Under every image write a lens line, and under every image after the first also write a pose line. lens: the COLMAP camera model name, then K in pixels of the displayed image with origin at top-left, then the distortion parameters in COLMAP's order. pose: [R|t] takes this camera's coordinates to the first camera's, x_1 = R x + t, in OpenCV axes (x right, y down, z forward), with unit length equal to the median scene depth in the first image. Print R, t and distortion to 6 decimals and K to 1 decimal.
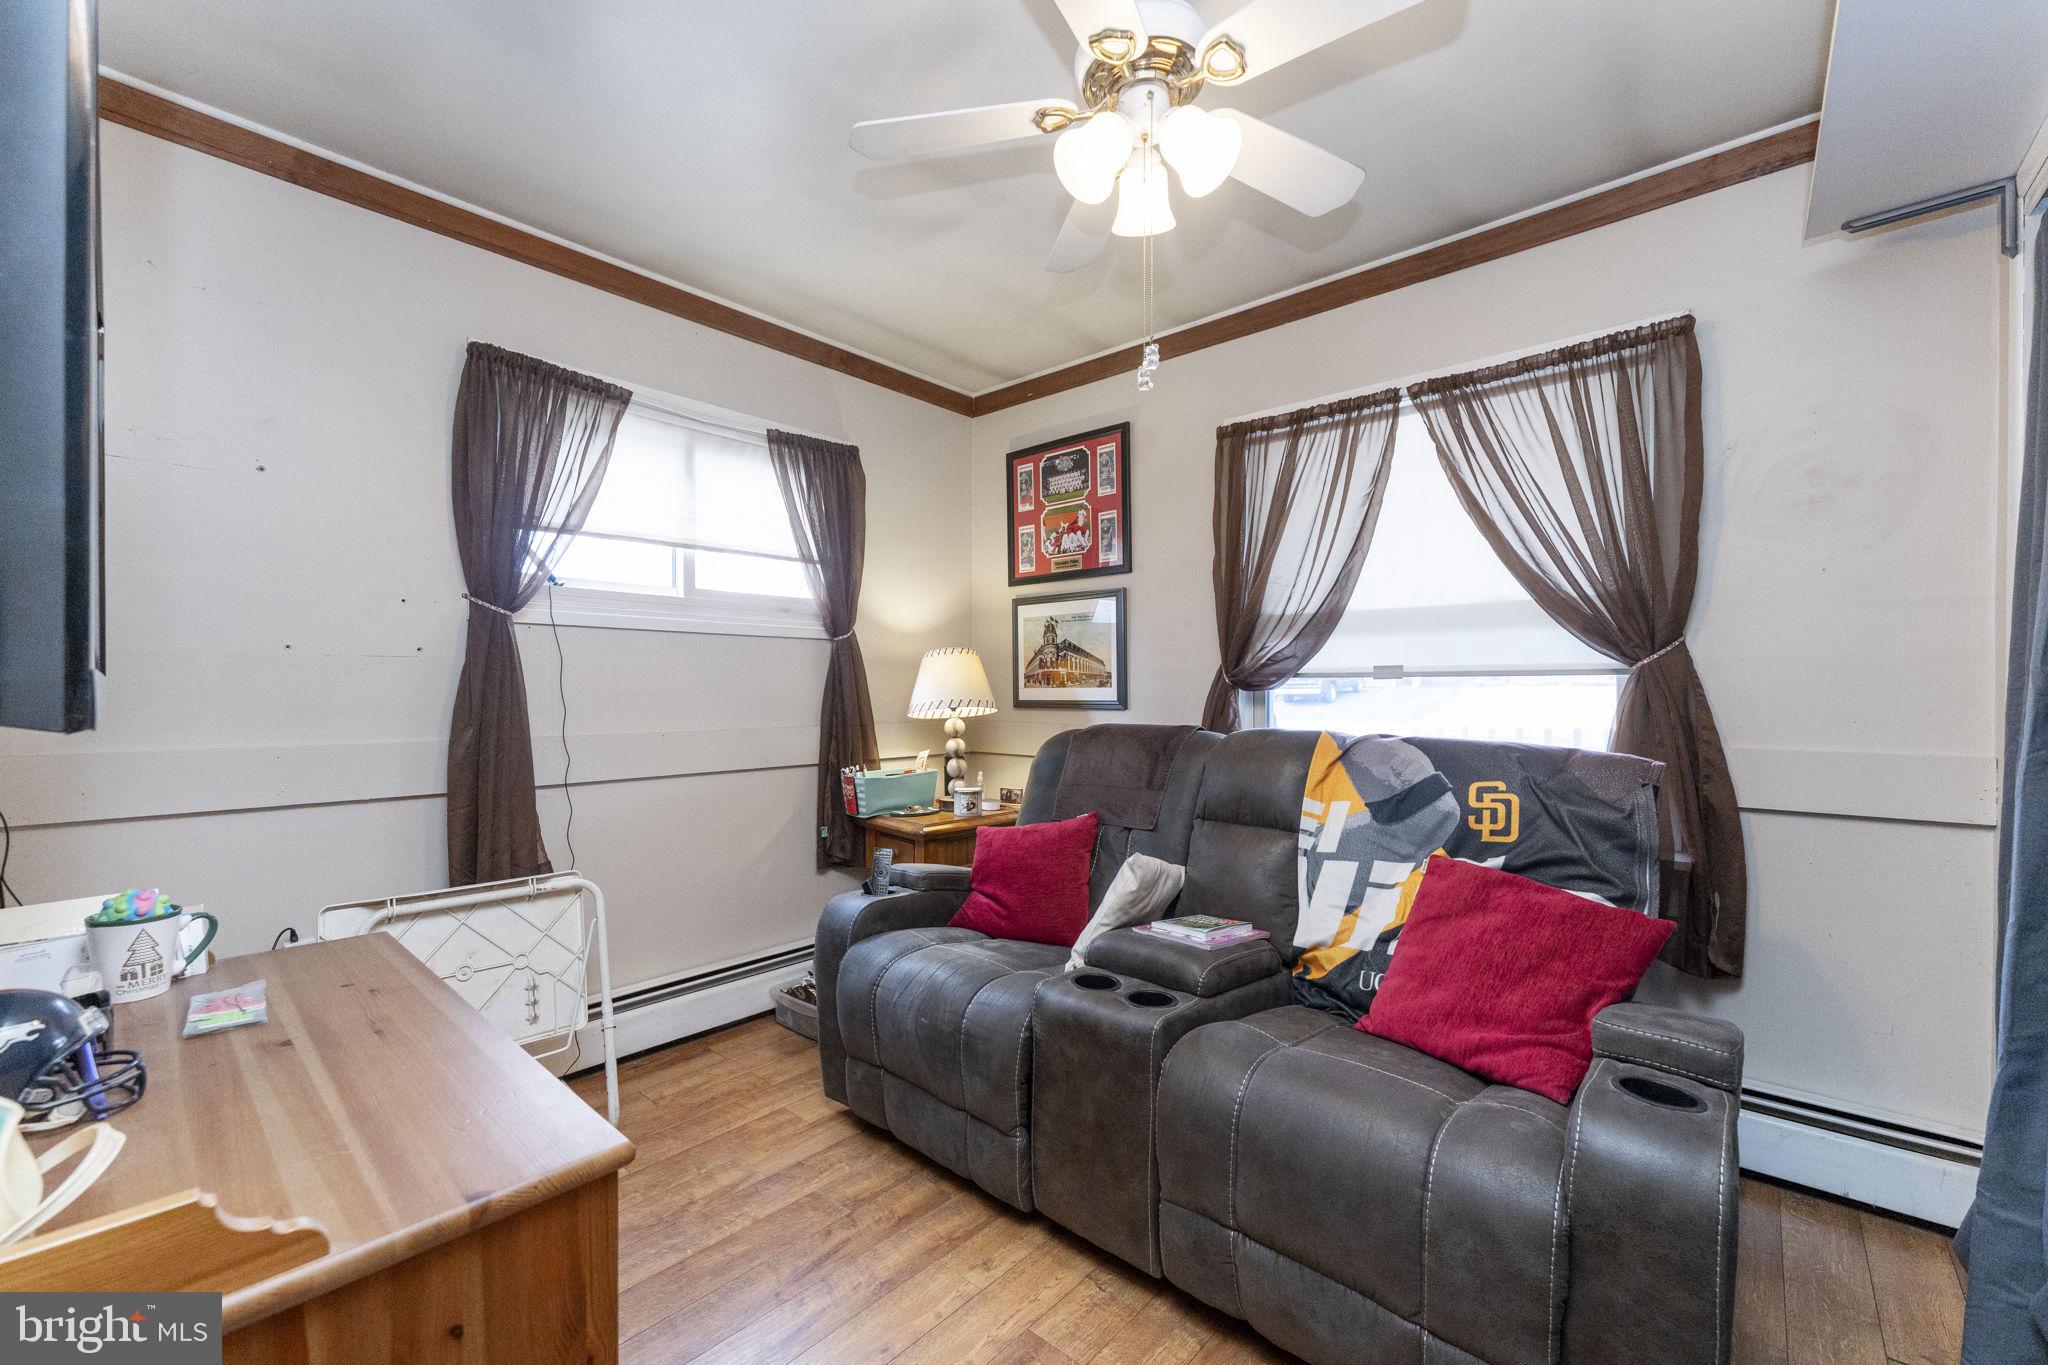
lens RADIAL K [[823.8, 0, 1016.5], [0, 823.8, 694.0], [0, 0, 1]] dist [0.001539, -0.000223]
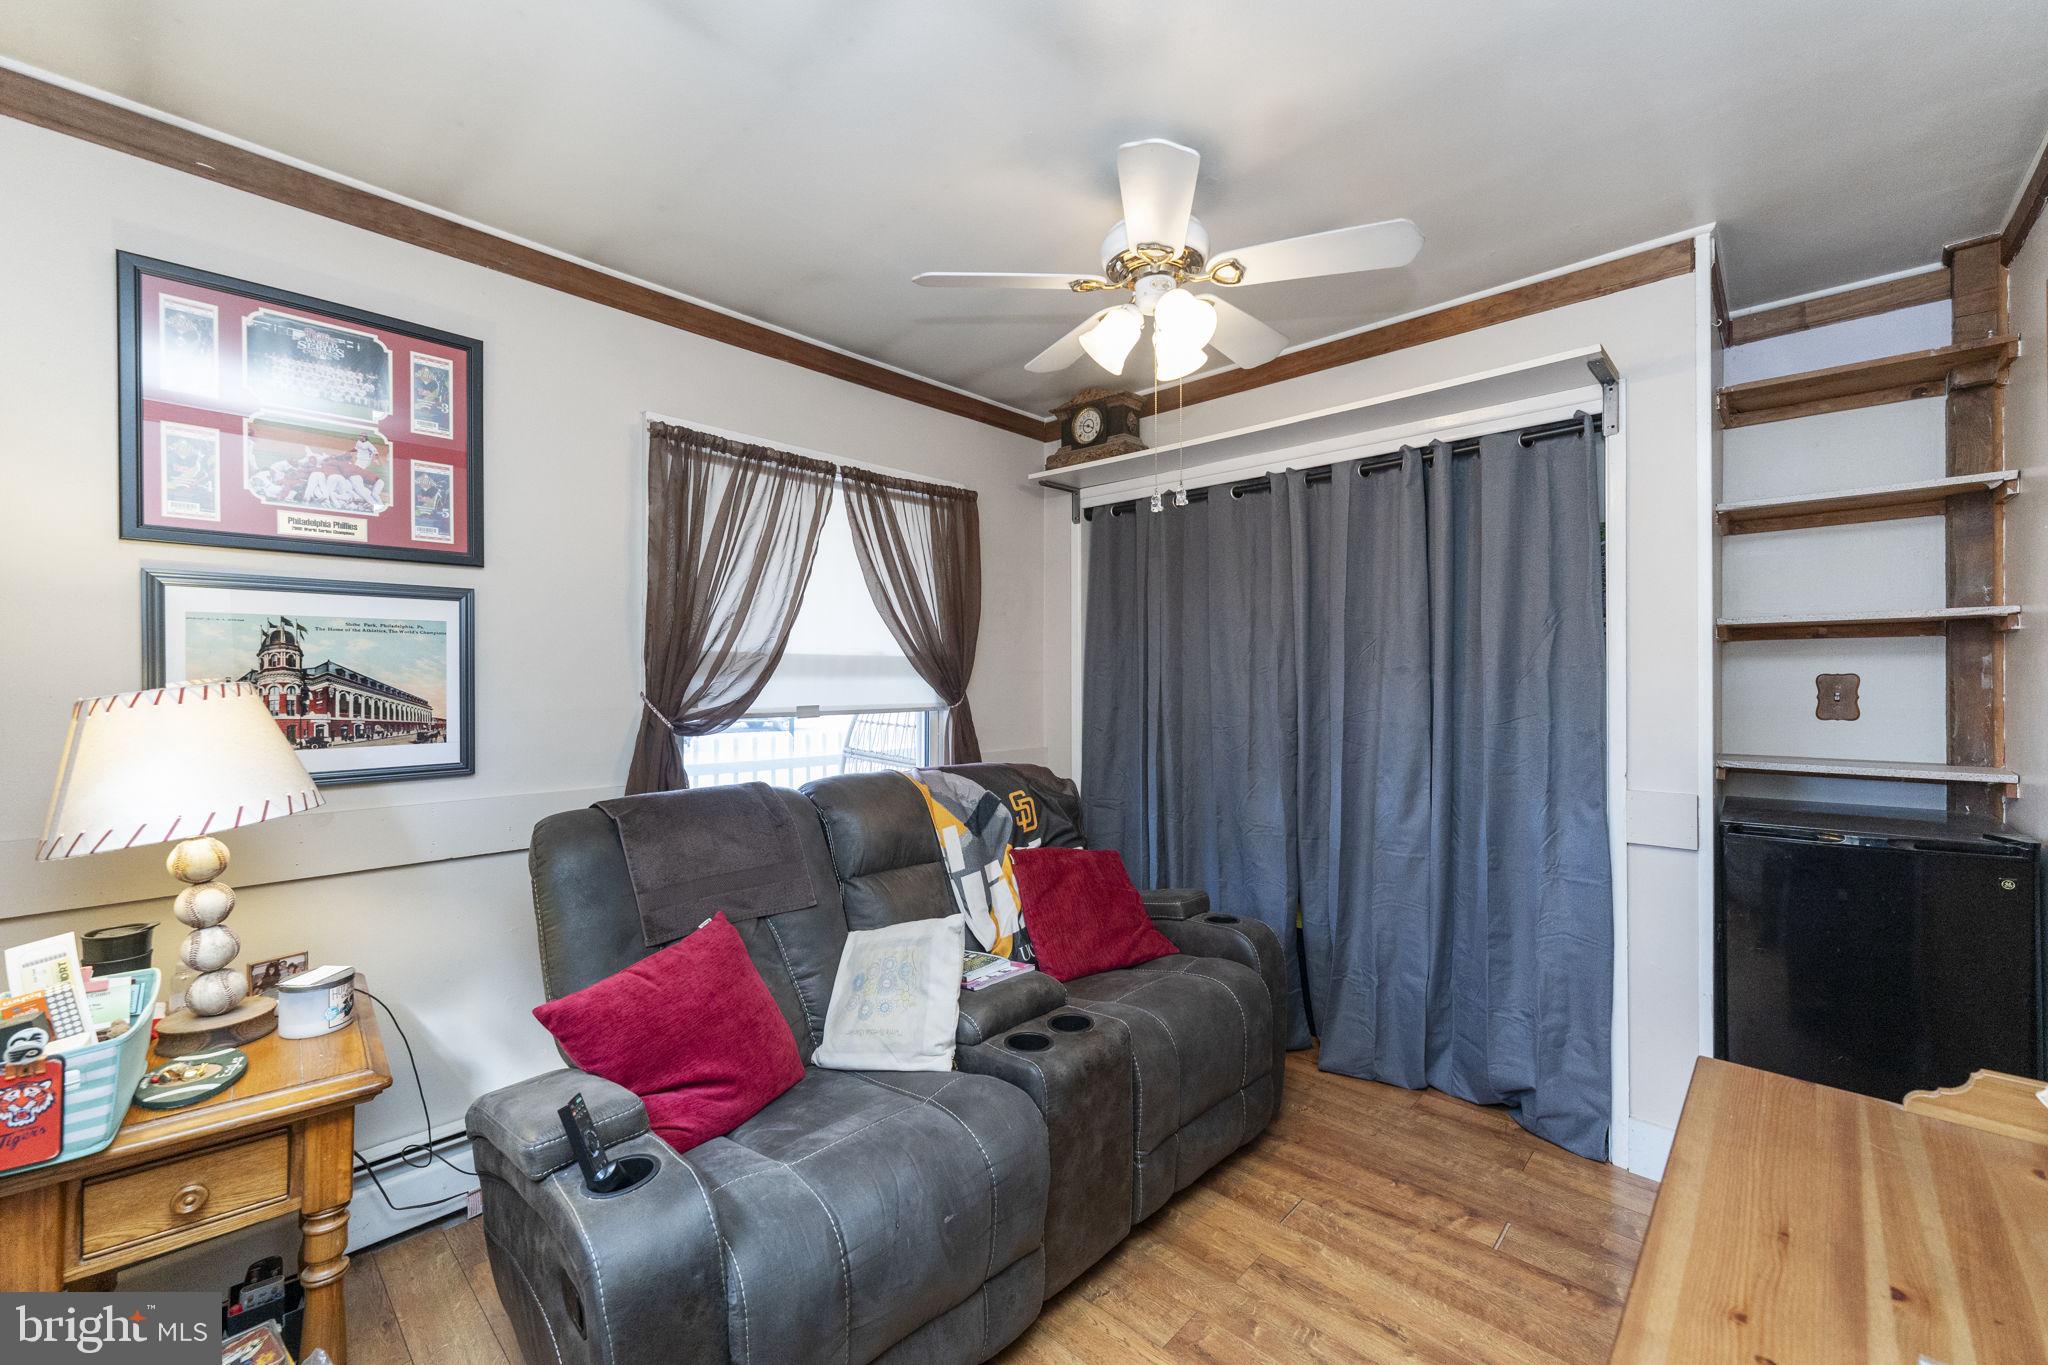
lens RADIAL K [[823.8, 0, 1016.5], [0, 823.8, 675.6], [0, 0, 1]] dist [0.001539, -0.000223]
pose [[0.030753, 0.003203, 0.999522, -0.625373], [0.007511, 0.999966, -0.003435, -0.066334], [-0.999499, 0.007613, 0.030728, 0.665919]]
